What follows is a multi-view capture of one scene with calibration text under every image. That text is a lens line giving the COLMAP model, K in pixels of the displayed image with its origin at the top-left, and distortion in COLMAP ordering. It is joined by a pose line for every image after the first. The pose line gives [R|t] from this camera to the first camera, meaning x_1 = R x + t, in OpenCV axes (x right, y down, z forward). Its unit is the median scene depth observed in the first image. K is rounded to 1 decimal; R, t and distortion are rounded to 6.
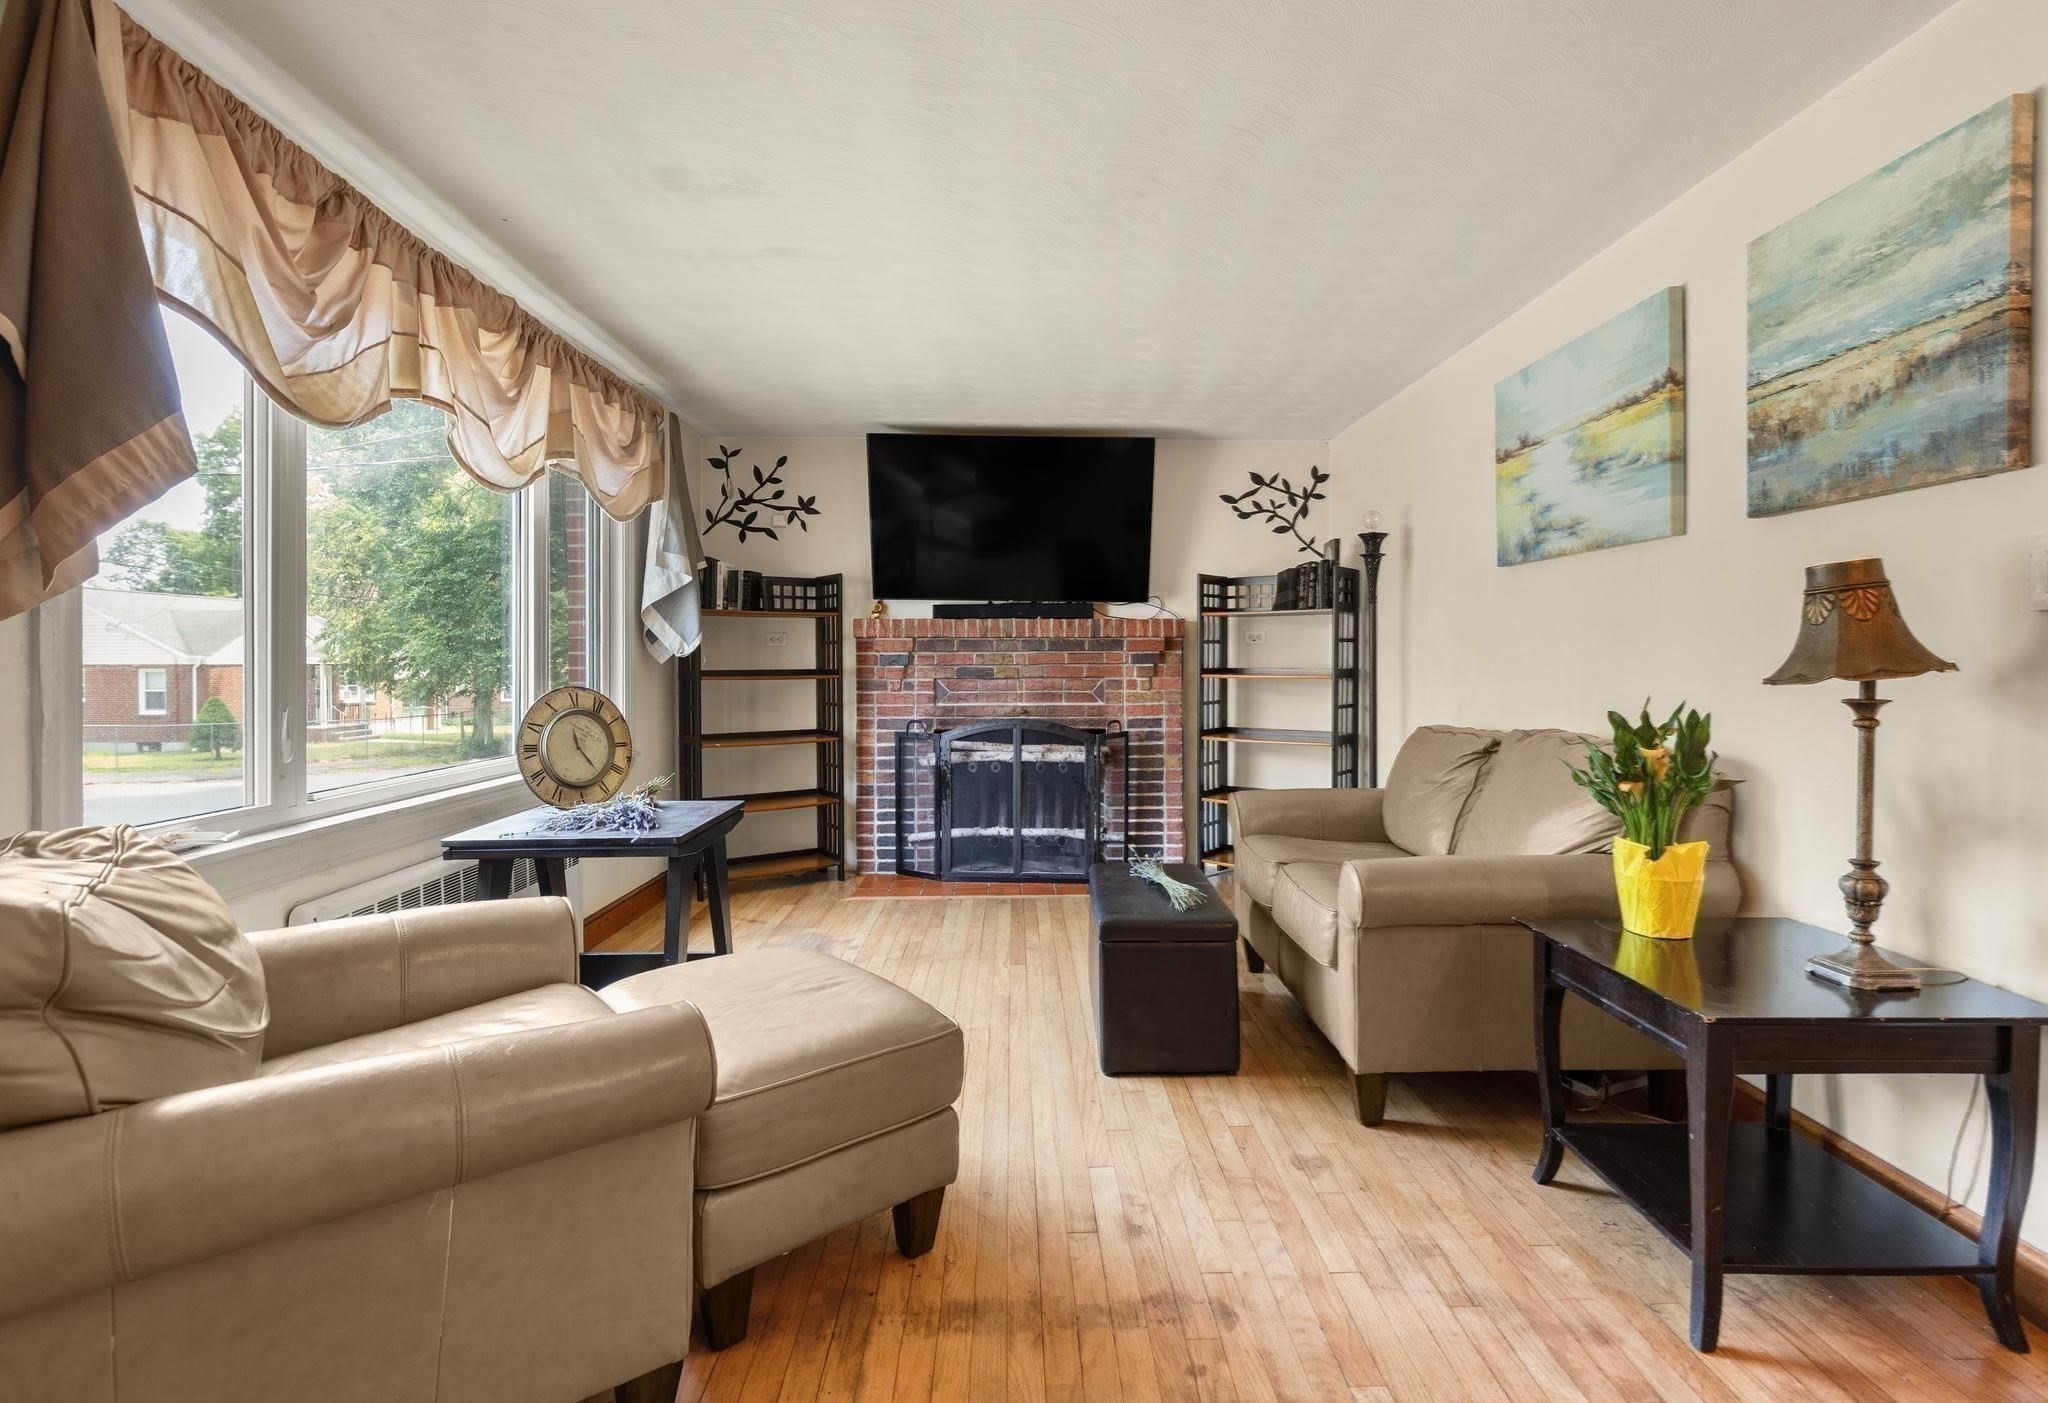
lens RADIAL K [[1019.9, 0, 1071.6], [0, 1019.9, 660.3], [0, 0, 1]] dist [0.002221, -0.002255]
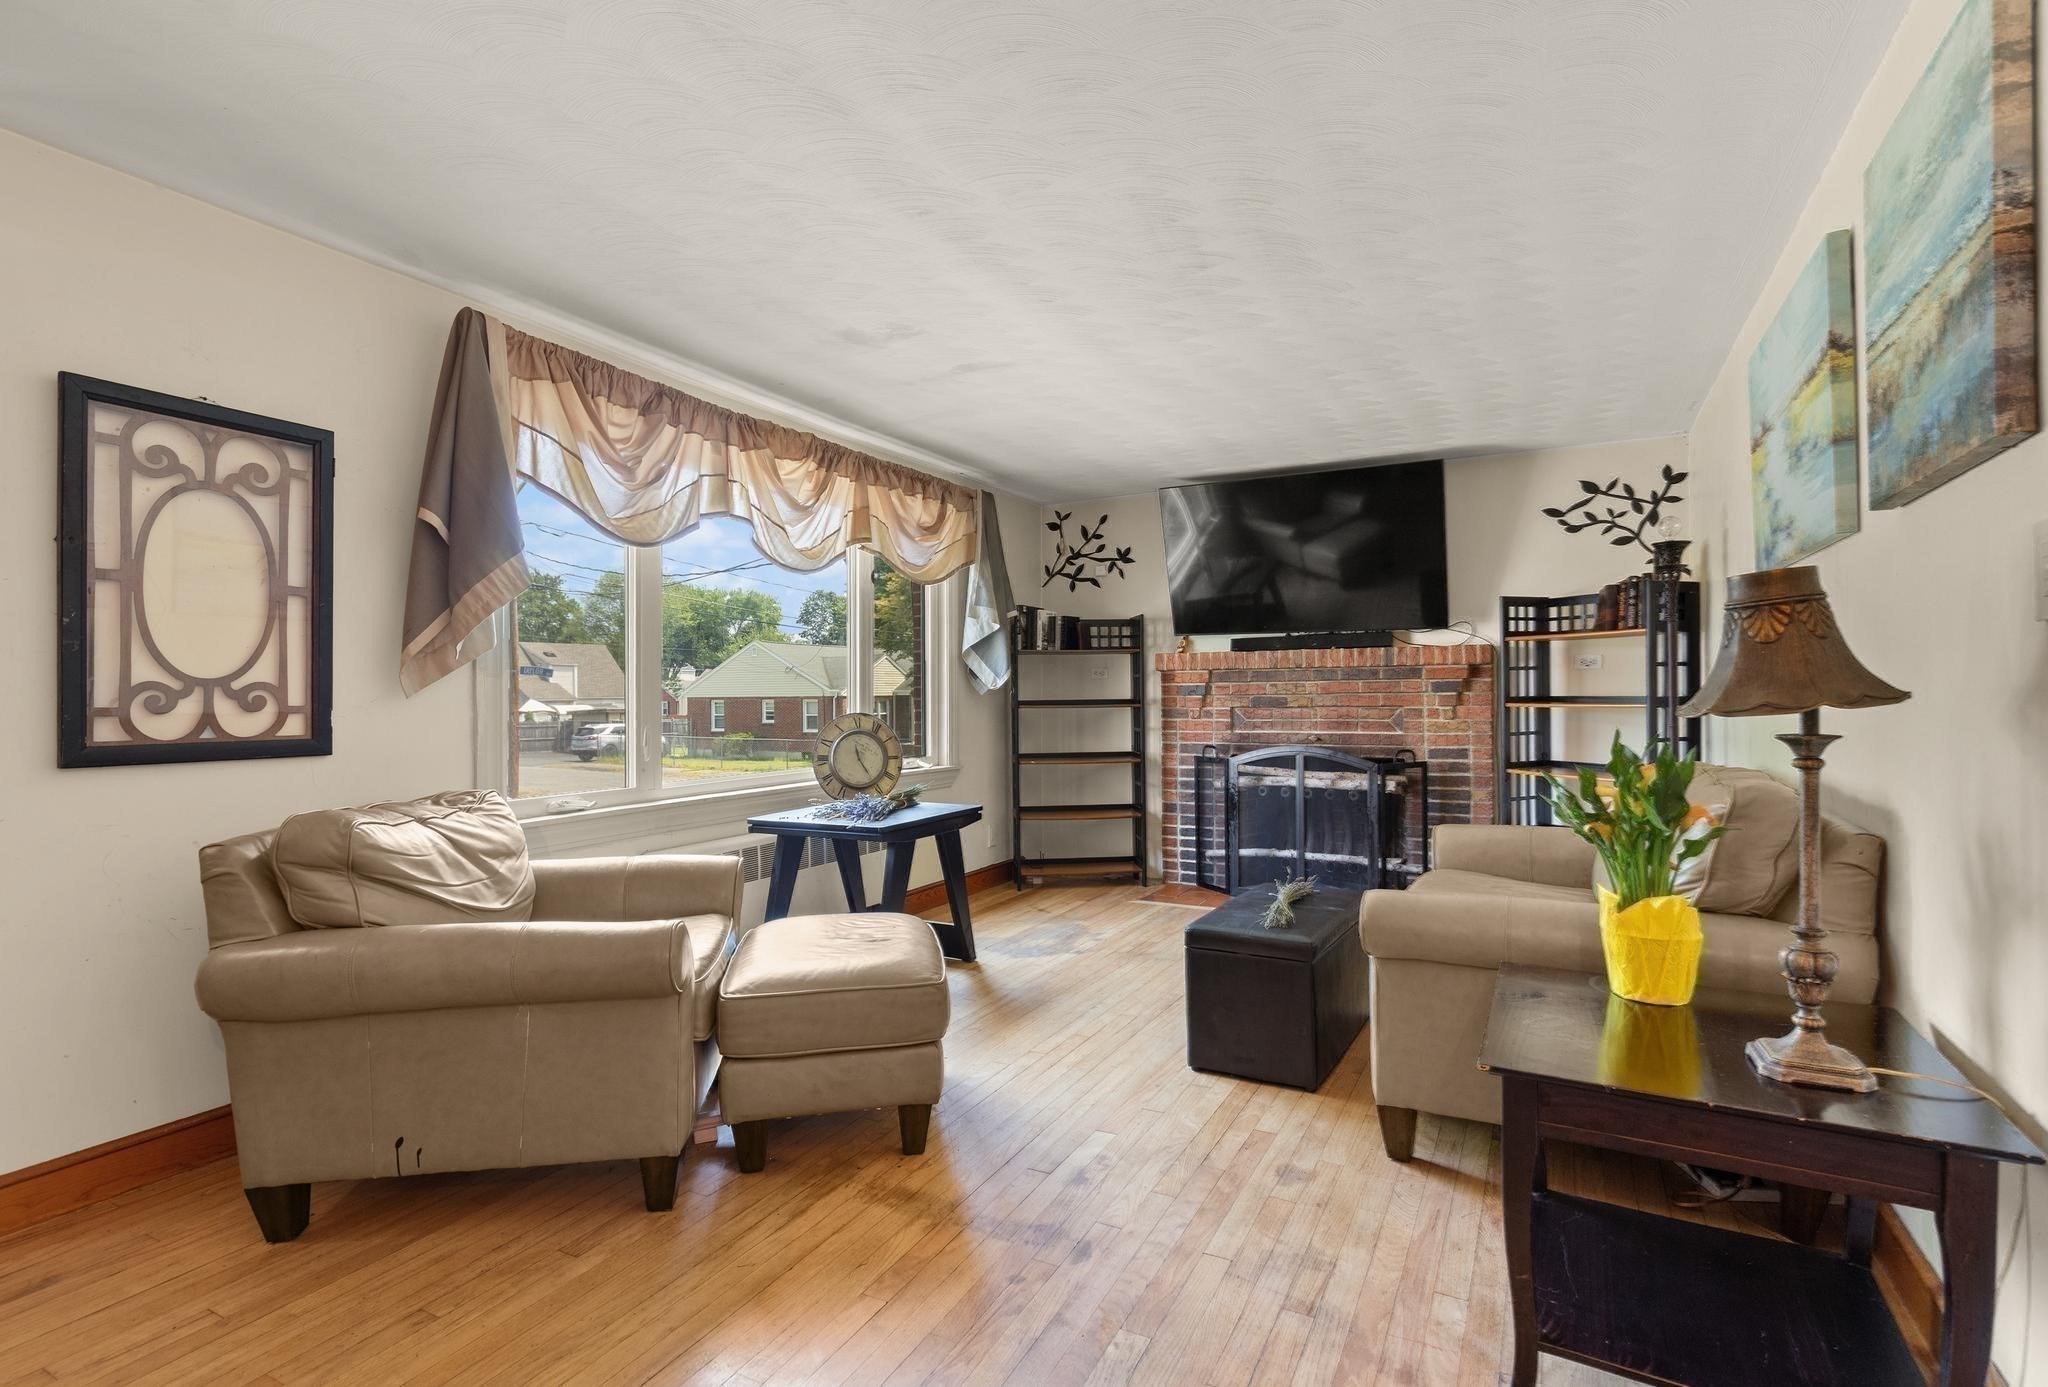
lens RADIAL K [[970.0, 0, 1018.3], [0, 970.0, 680.4], [0, 0, 1]] dist [0.006226, -0.007108]
pose [[0.866648, -0.012922, -0.498752, 0.289431], [0.008366, 0.999900, -0.011369, -0.001082], [0.498849, 0.005681, 0.866670, -0.001664]]
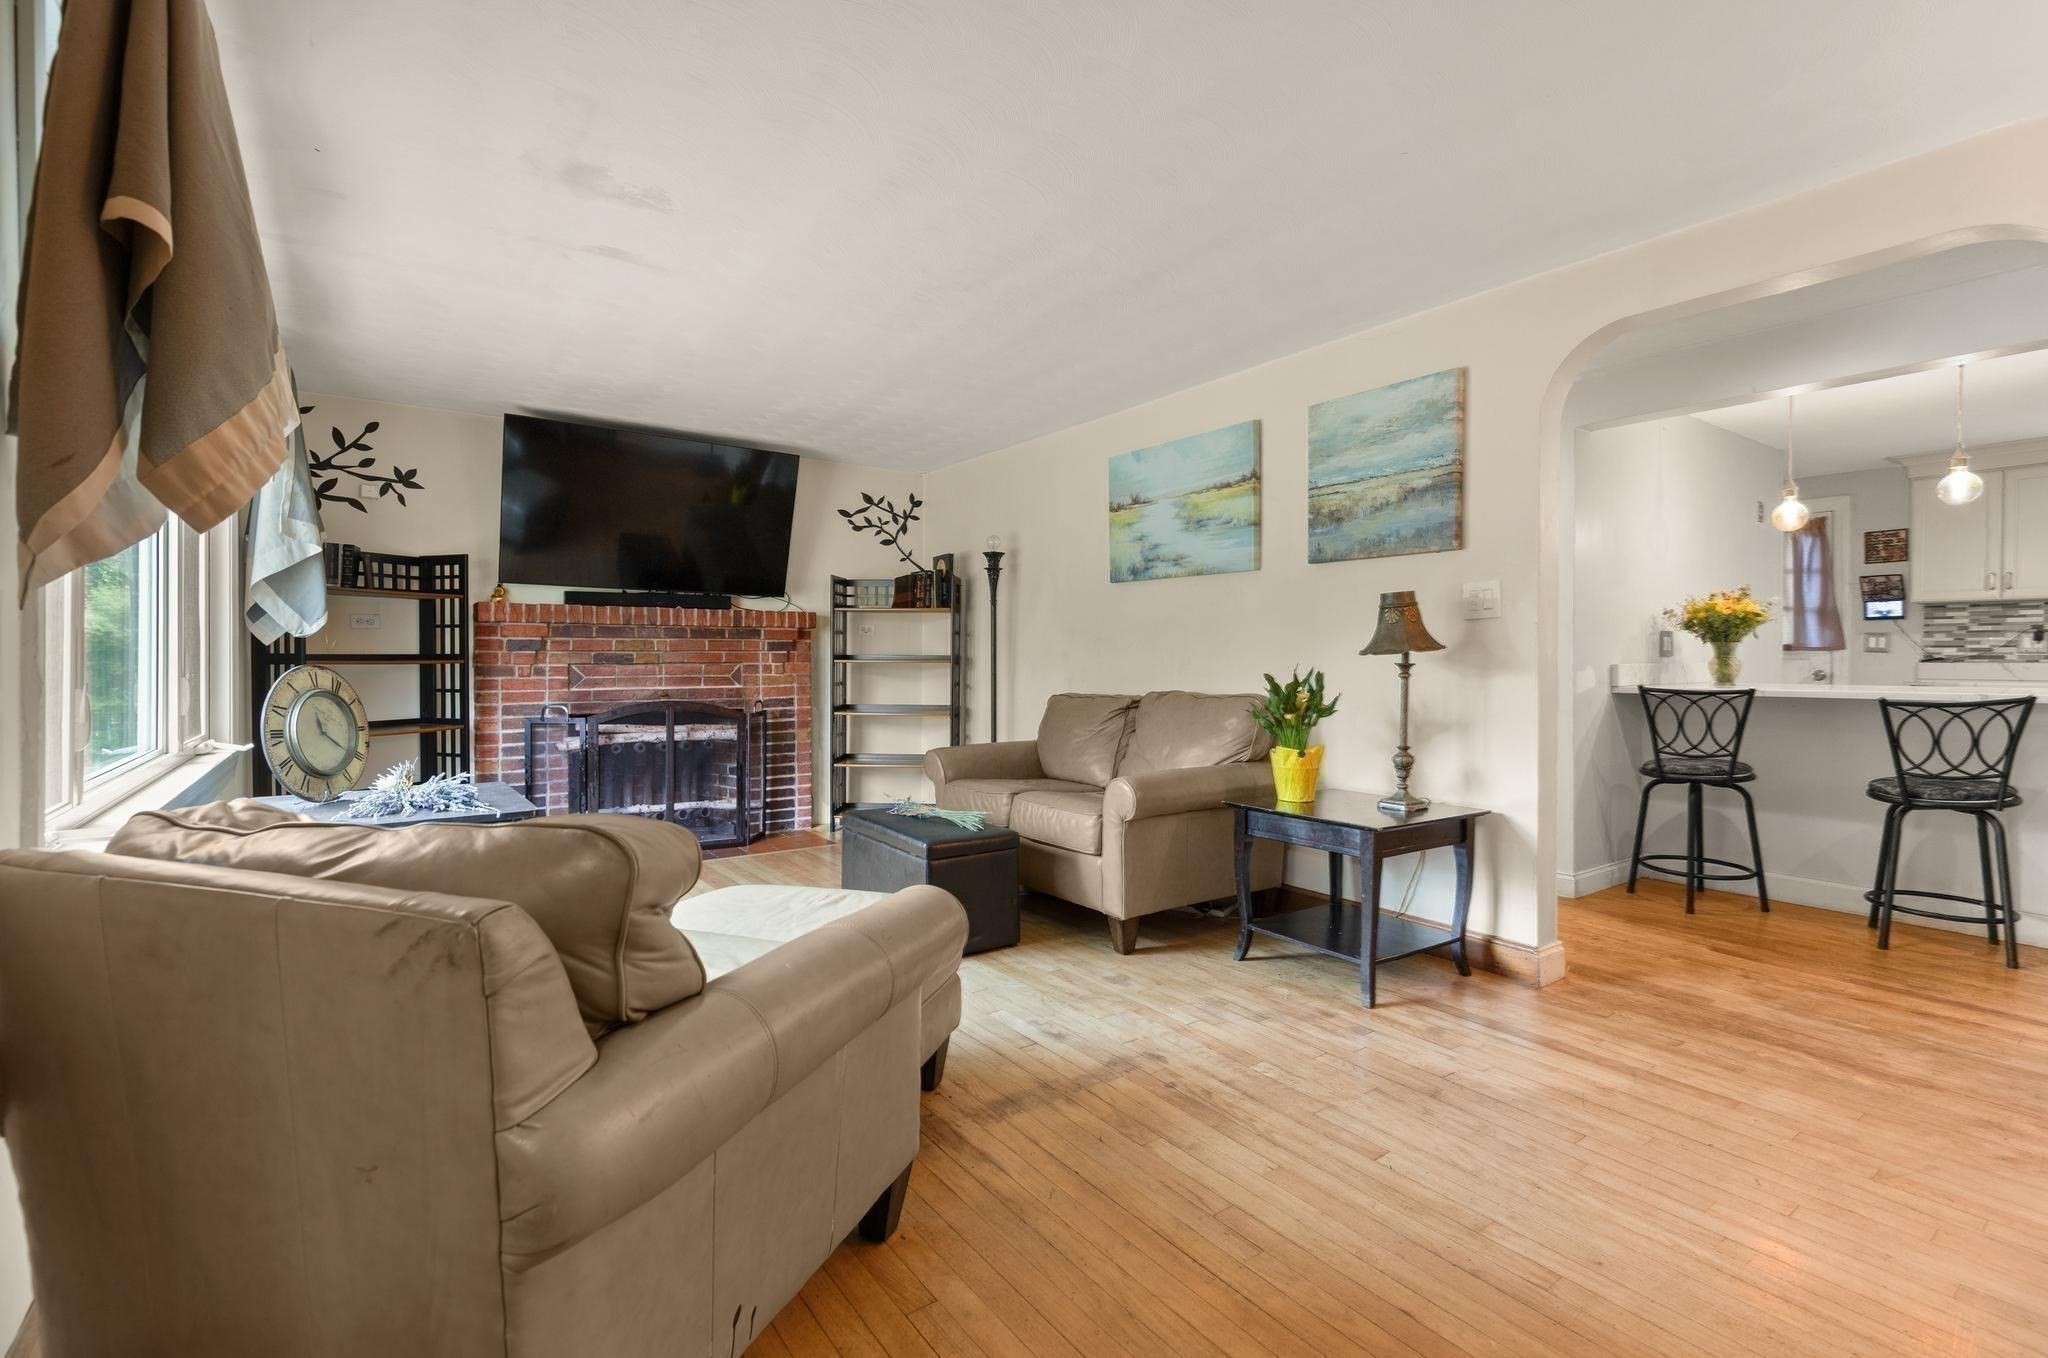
lens RADIAL K [[882.5, 0, 1091.1], [0, 882.5, 650.0], [0, 0, 1]] dist [0.005736, -0.000003]
pose [[0.831121, 0.007318, 0.556044, -0.305042], [-0.004062, 0.999967, -0.007088, 0.013089], [-0.556077, 0.003632, 0.831123, -0.029654]]
